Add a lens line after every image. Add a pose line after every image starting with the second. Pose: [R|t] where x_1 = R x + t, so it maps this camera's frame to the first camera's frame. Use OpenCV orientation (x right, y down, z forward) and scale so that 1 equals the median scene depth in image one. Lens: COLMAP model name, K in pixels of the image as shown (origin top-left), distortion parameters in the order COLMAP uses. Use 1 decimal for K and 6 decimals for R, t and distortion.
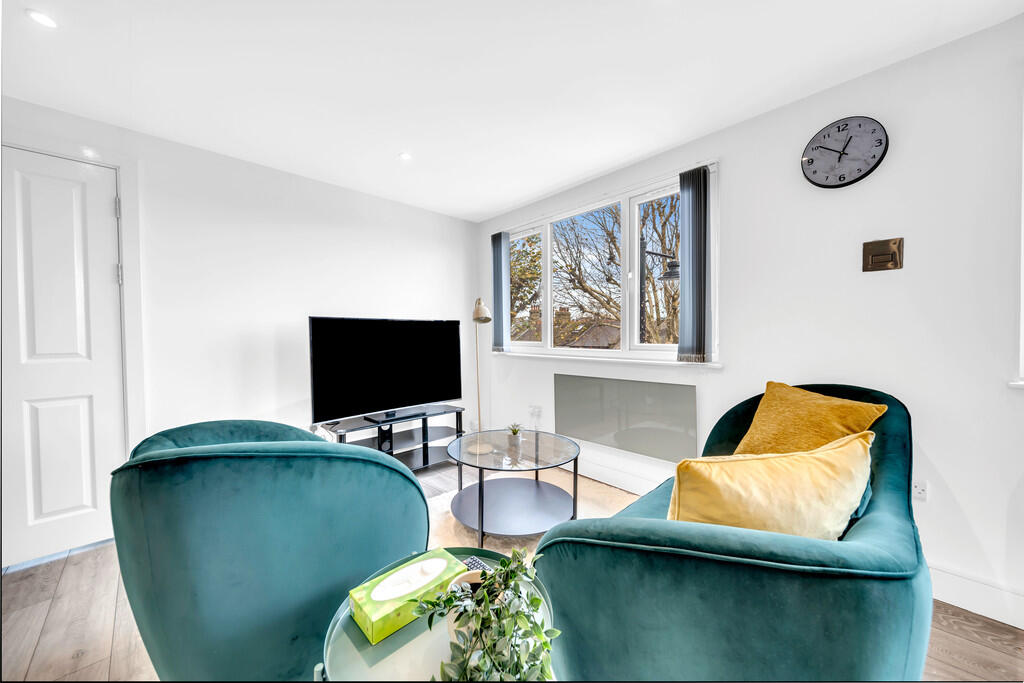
lens RADIAL K [[366.9, 0, 512.1], [0, 366.9, 338.4], [0, 0, 1]] dist [-0.002710, -0.000307]
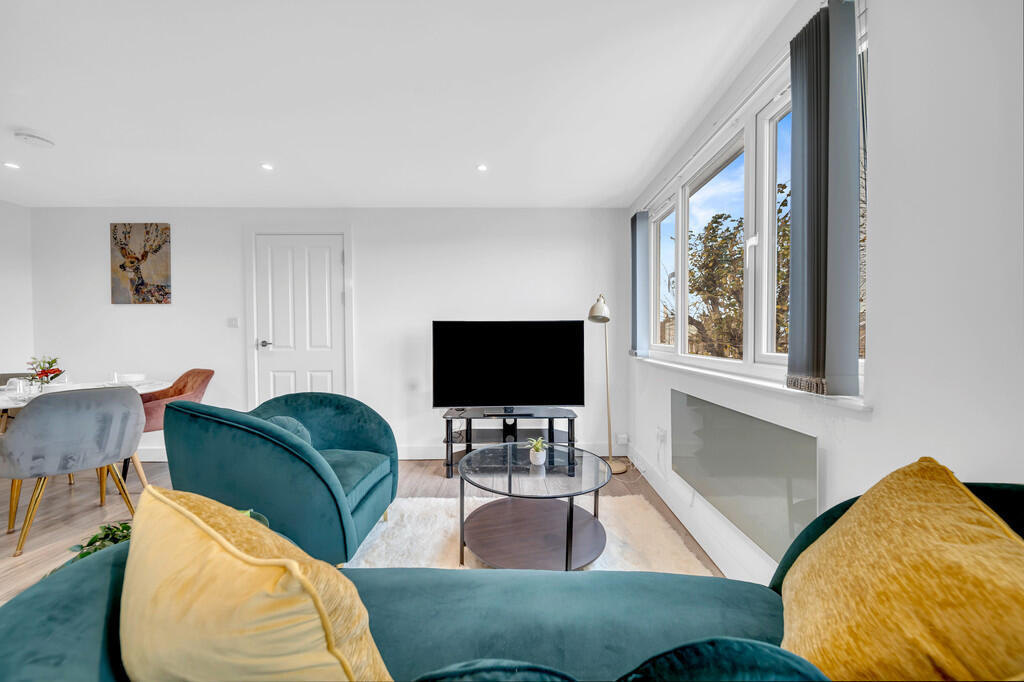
lens RADIAL K [[366.9, 0, 518.9], [0, 366.9, 343.7], [0, 0, 1]] dist [-0.002710, -0.000307]
pose [[0.710716, 0.018747, -0.703230, 0.513477], [-0.009262, 0.999808, 0.017293, -0.006604], [0.703419, -0.005778, 0.710752, 0.307147]]
